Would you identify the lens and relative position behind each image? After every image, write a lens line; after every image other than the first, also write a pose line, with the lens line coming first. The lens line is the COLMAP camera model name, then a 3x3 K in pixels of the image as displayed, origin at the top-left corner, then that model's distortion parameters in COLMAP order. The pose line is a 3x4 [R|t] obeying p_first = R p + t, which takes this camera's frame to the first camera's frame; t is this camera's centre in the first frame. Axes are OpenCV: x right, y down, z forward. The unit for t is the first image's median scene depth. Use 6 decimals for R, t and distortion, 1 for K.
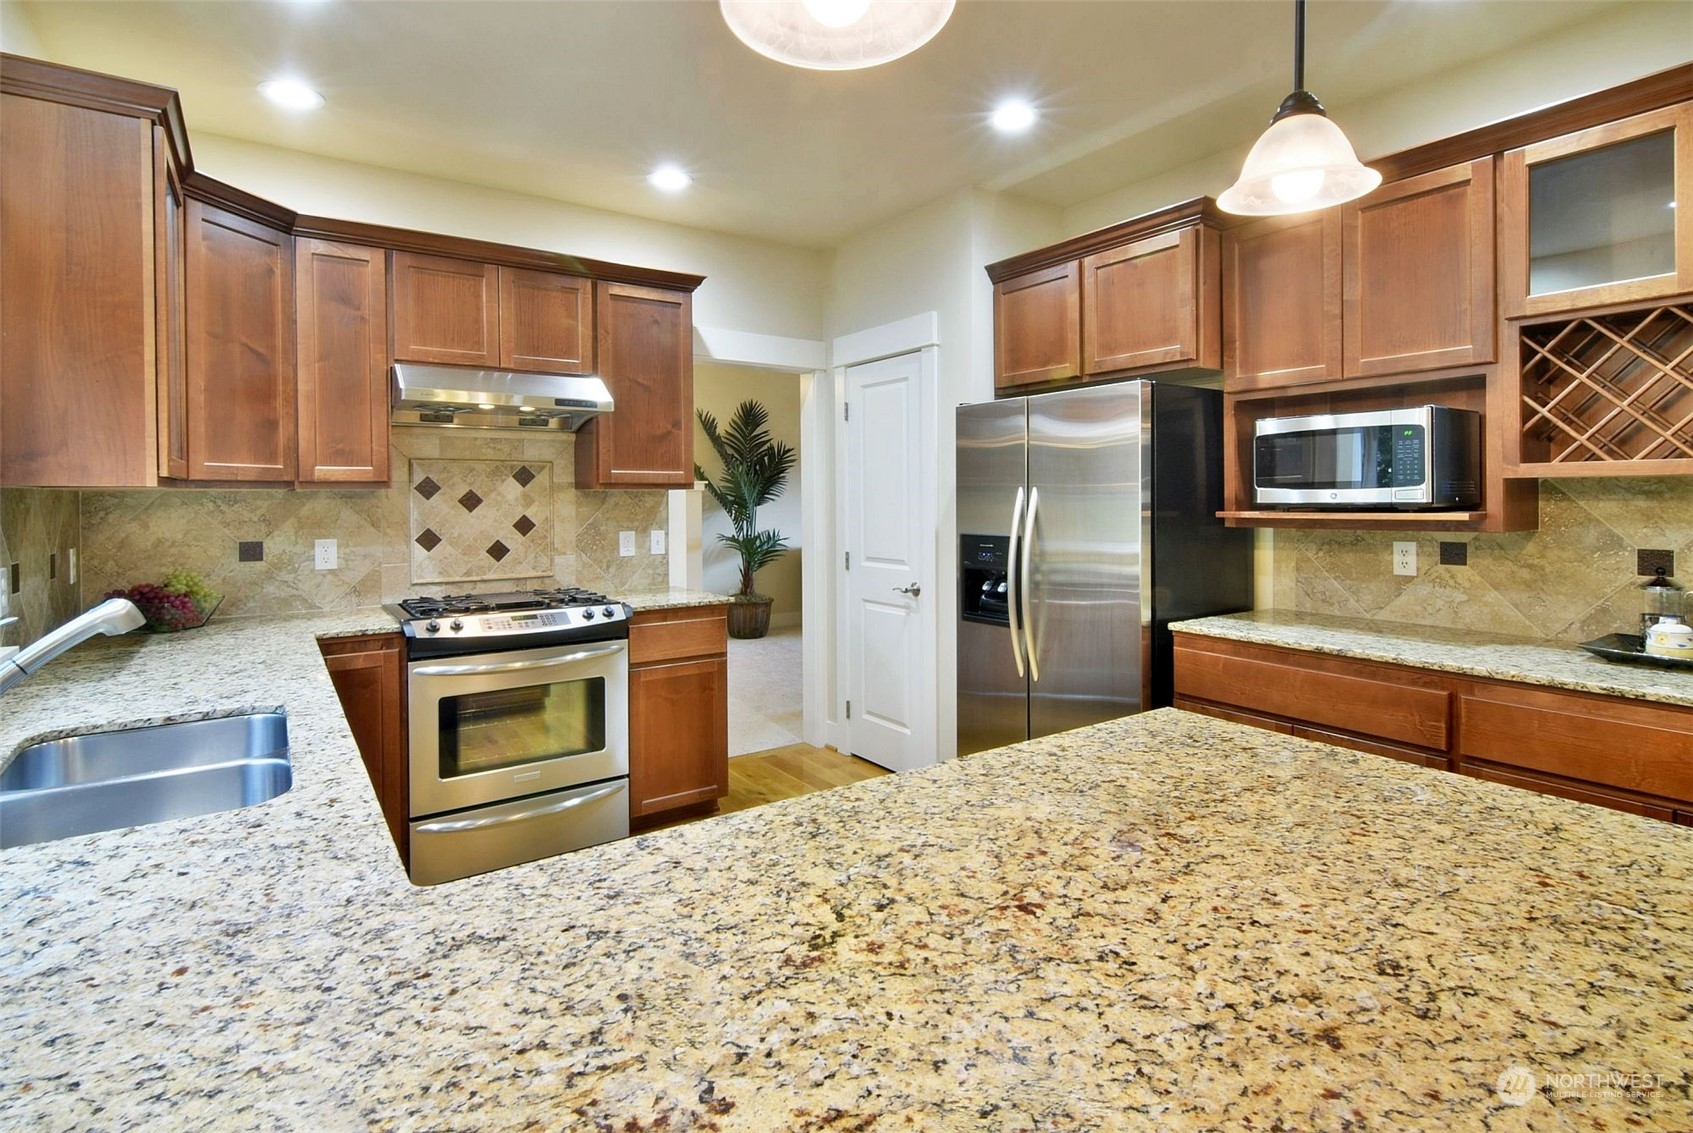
lens RADIAL K [[825.1, 0, 839.5], [0, 825.1, 507.4], [0, 0, 1]] dist [0.011482, -0.008264]
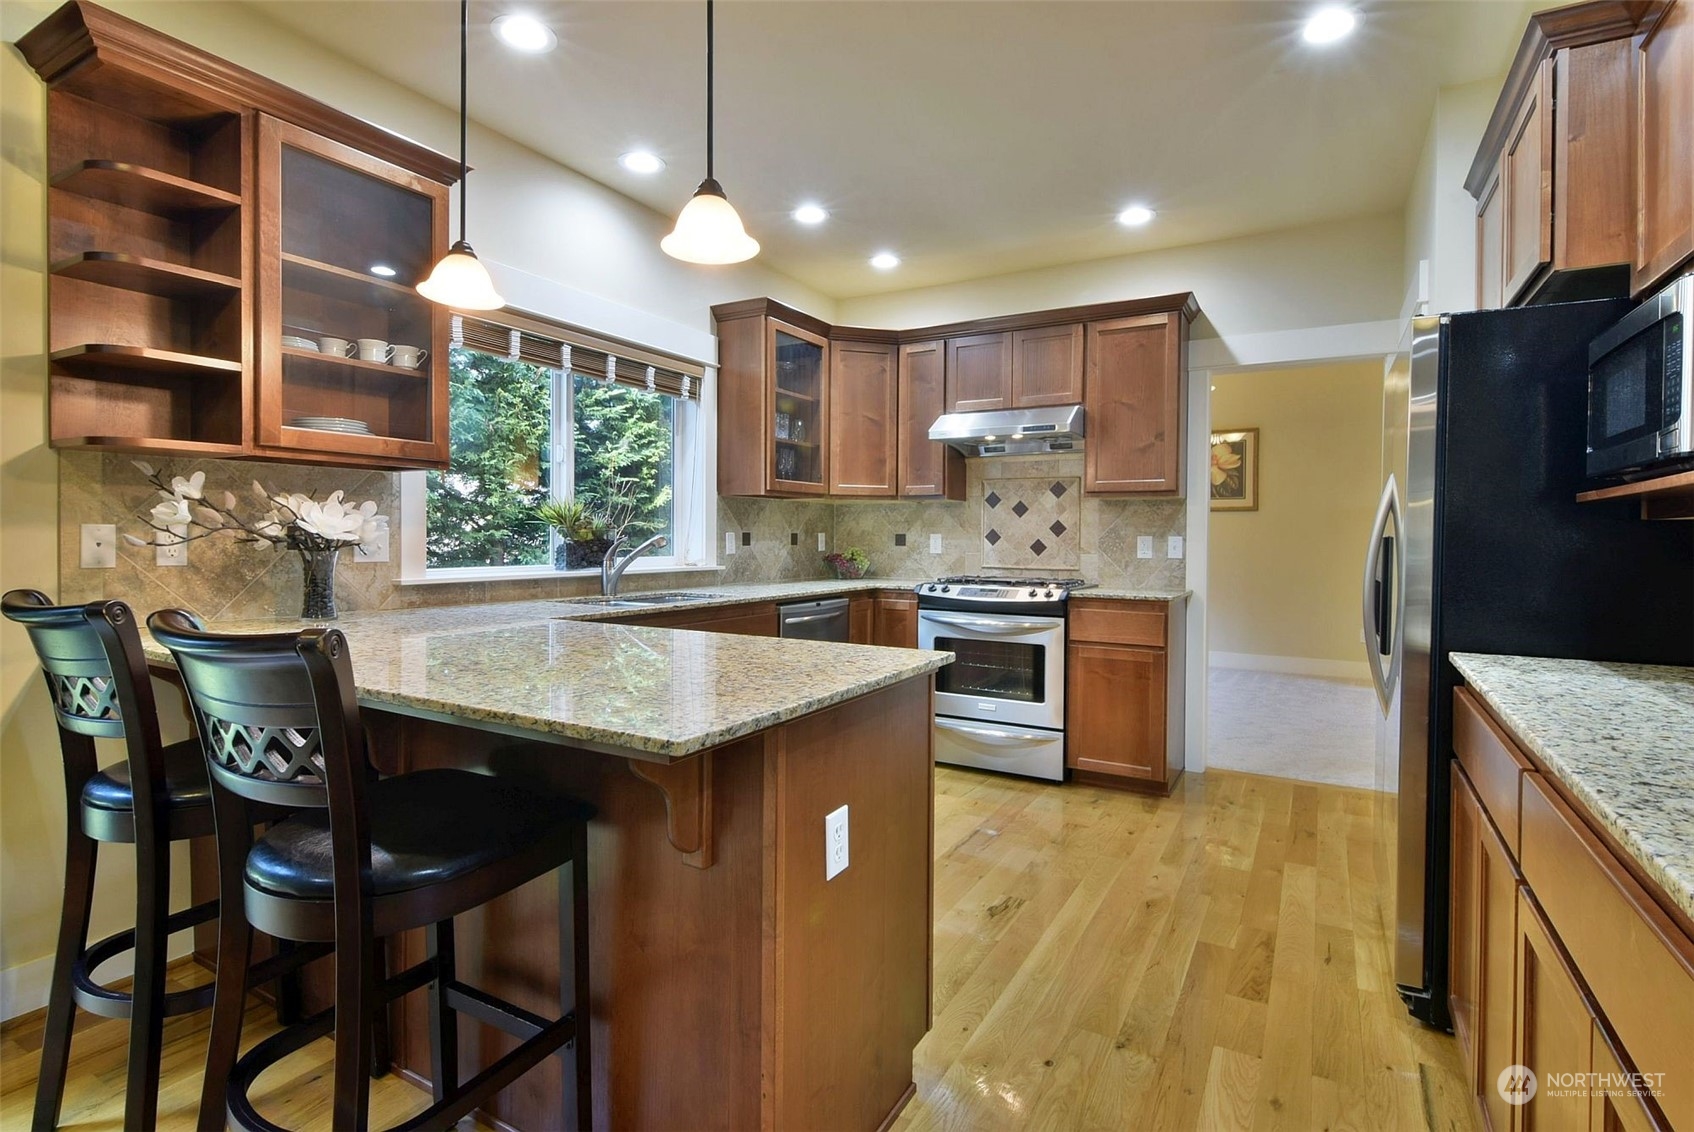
lens RADIAL K [[825.6, 0, 849.0], [0, 825.6, 550.3], [0, 0, 1]] dist [0.011482, -0.008264]
pose [[0.423512, 0.024275, -0.905565, 0.680988], [-0.023603, 0.999597, 0.015757, 0.046490], [0.905583, 0.014701, 0.423915, 0.190498]]
